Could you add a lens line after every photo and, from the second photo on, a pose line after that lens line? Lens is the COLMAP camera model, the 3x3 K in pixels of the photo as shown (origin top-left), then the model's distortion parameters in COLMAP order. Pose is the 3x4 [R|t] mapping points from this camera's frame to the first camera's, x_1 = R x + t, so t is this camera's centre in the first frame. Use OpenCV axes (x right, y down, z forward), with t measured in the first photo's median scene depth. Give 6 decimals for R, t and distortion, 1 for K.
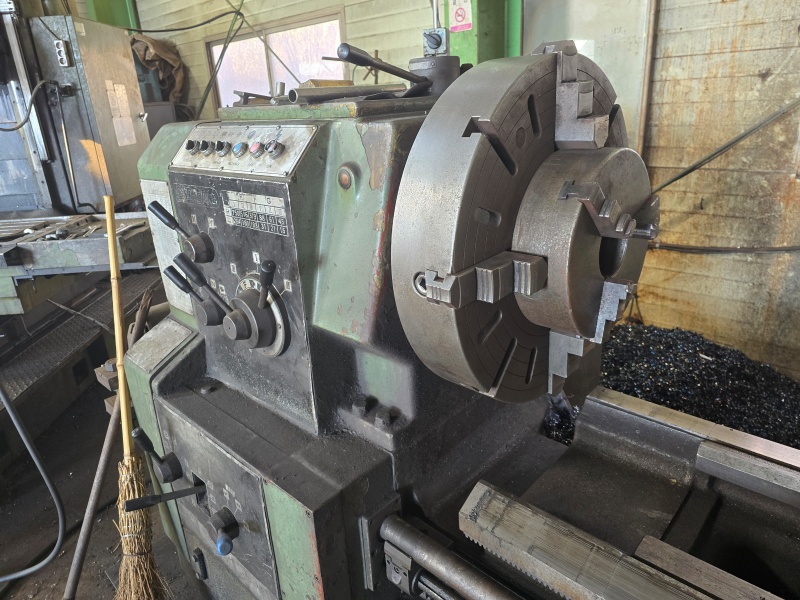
lens RADIAL K [[536.5, 0, 400.0], [0, 536.5, 300.0], [0, 0, 1]] dist [0.092346, -0.085298]
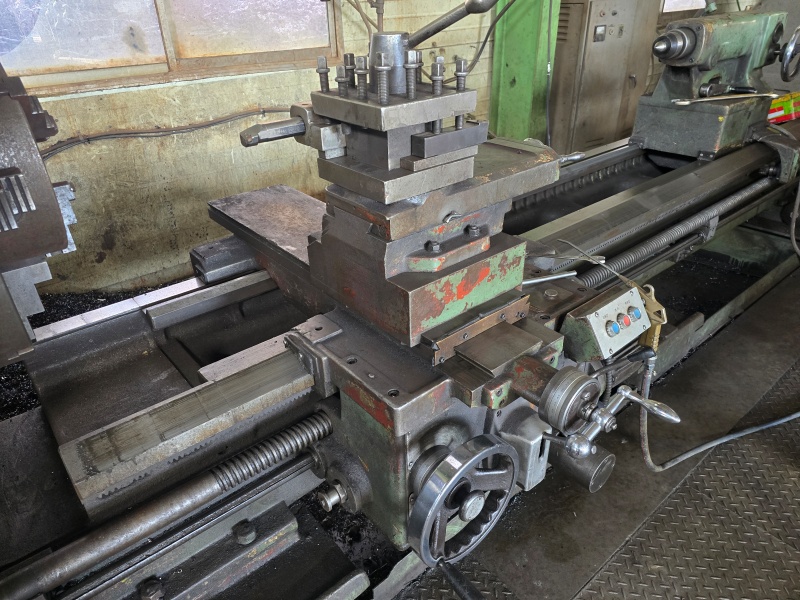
lens RADIAL K [[539.4, 0, 400.0], [0, 539.4, 300.0], [0, 0, 1]] dist [0.048056, -0.039418]
pose [[0.115941, -0.449150, 0.885902, -0.452856], [0.372030, 0.846627, 0.380549, -0.002262], [-0.920951, 0.285461, 0.265256, 0.184589]]
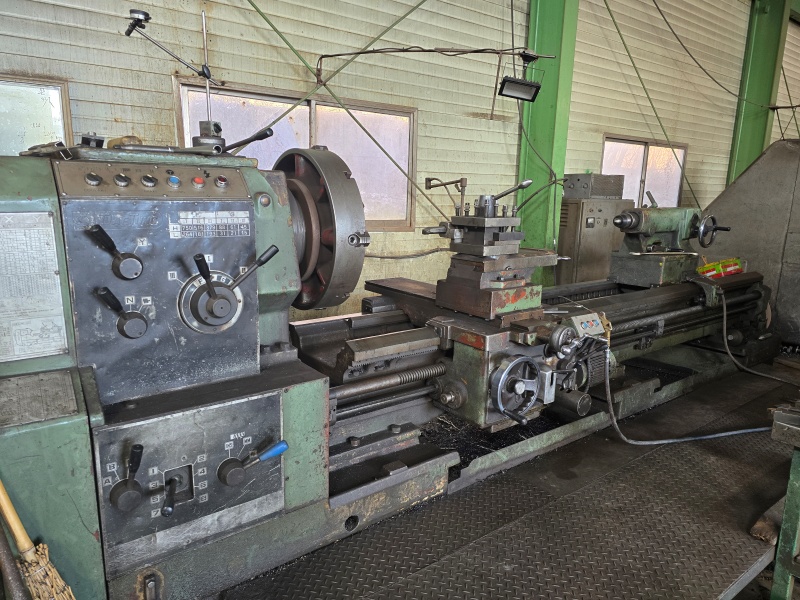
lens RADIAL K [[536.5, 0, 400.0], [0, 536.5, 300.0], [0, 0, 1]] dist [0.092346, -0.085298]
pose [[0.157328, -0.134914, 0.978287, -1.712432], [0.322534, 0.943320, 0.078222, 0.078474], [-0.933391, 0.303225, 0.191925, 0.339459]]
